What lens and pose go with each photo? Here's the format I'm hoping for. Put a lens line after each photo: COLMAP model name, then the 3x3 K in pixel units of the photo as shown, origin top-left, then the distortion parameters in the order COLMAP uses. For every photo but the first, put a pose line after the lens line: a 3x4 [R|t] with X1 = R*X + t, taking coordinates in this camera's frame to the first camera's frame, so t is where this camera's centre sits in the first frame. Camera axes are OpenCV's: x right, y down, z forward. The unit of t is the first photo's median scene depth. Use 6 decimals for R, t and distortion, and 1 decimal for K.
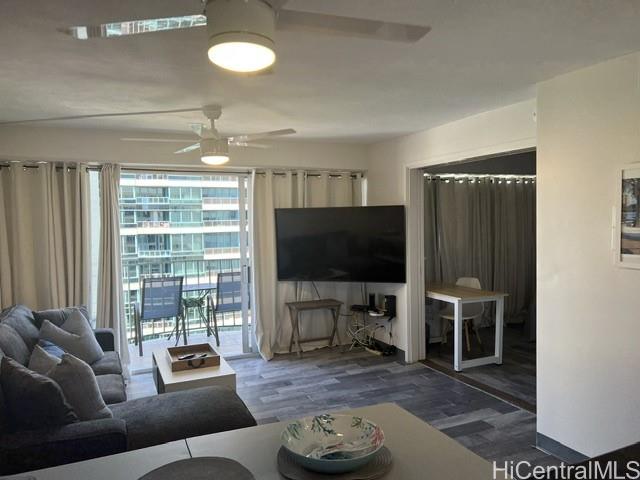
lens RADIAL K [[473.0, 0, 322.9], [0, 473.0, 244.6], [0, 0, 1]] dist [0.066118, -0.085766]
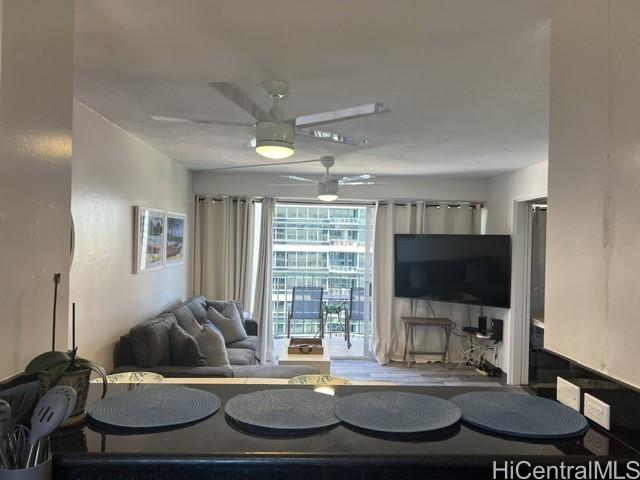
lens RADIAL K [[473.0, 0, 322.9], [0, 473.0, 244.6], [0, 0, 1]] dist [0.066118, -0.085766]
pose [[0.920349, 0.042123, -0.388823, 0.185811], [-0.059259, 0.997724, -0.032180, -0.002696], [0.386582, 0.052658, 0.920750, -0.136931]]
